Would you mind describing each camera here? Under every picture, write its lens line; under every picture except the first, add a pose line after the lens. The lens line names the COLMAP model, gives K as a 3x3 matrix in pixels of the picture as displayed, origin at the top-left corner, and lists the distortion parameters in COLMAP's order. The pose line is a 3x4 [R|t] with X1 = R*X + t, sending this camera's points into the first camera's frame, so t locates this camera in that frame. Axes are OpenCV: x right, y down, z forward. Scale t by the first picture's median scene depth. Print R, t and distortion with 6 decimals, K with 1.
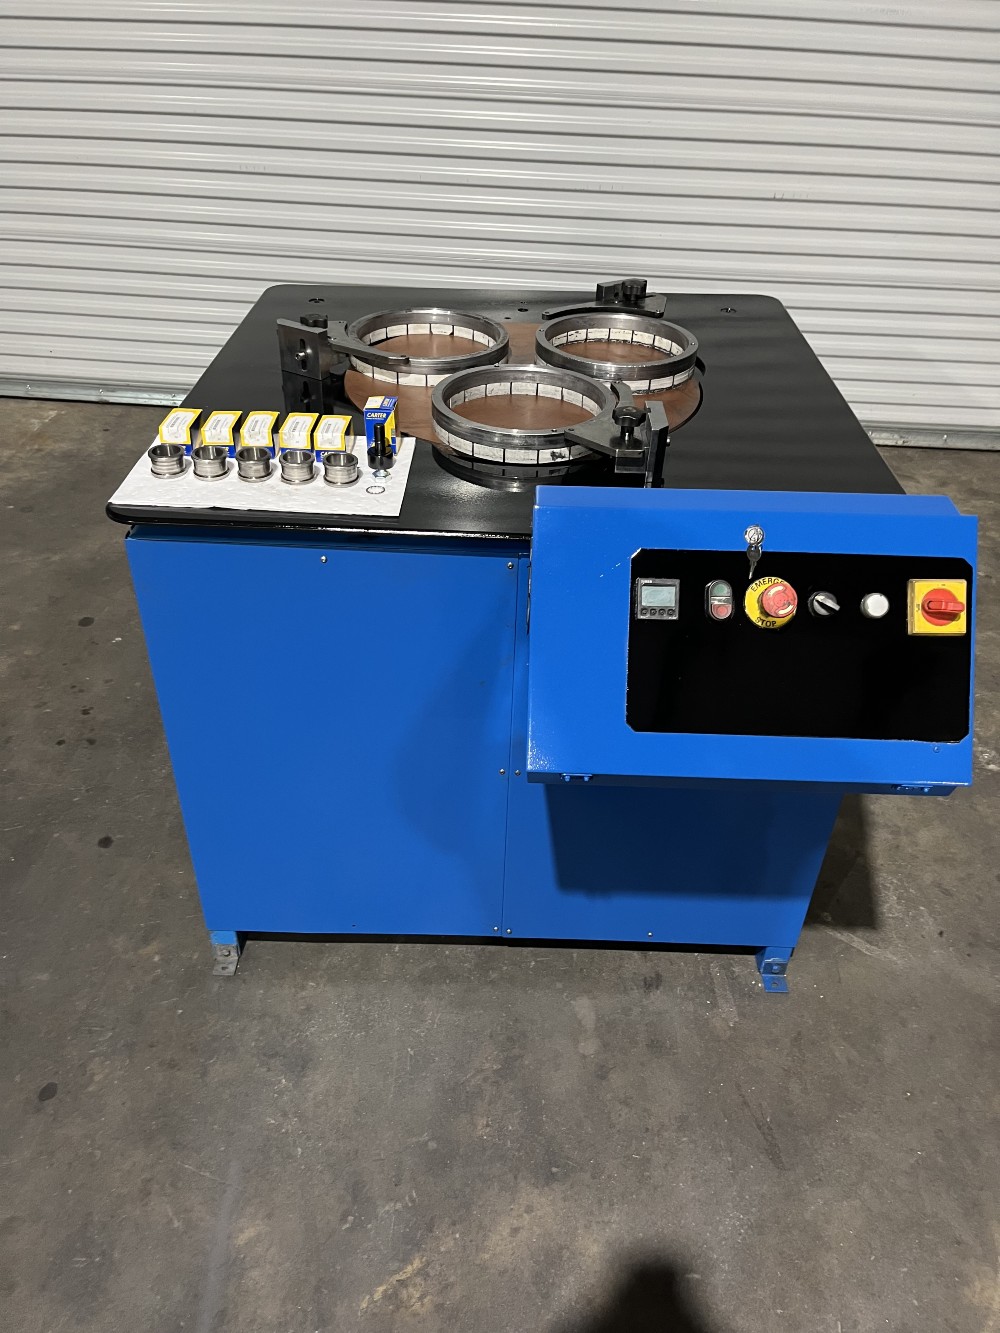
lens RADIAL K [[1007.1, 0, 500.0], [0, 1007.1, 666.5], [0, 0, 1]] dist [0.097798, -0.157654]
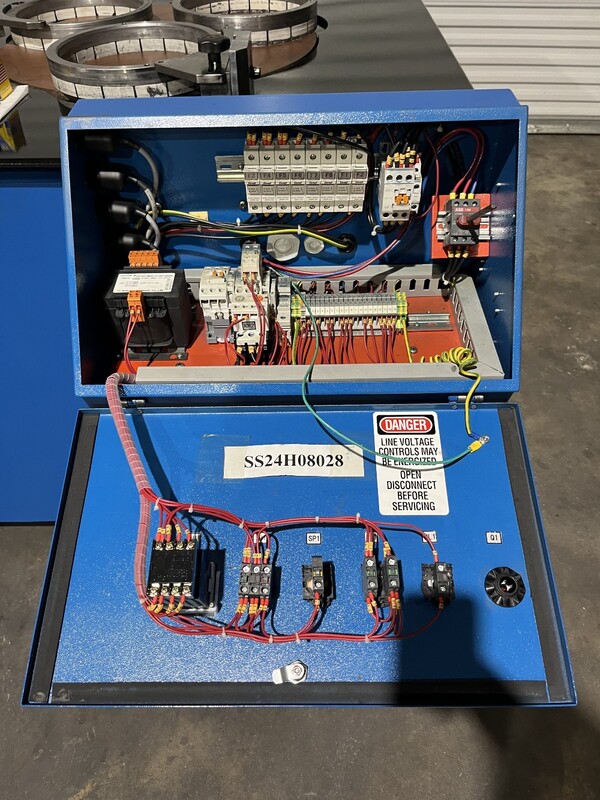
lens RADIAL K [[604.4, 0, 300.0], [0, 604.4, 400.0], [0, 0, 1]] dist [0.097798, -0.157654]
pose [[0.998893, -0.040322, -0.024222, 0.181389], [0.043281, 0.989540, 0.137611, 0.022478], [0.018420, -0.138507, 0.990190, 0.286900]]
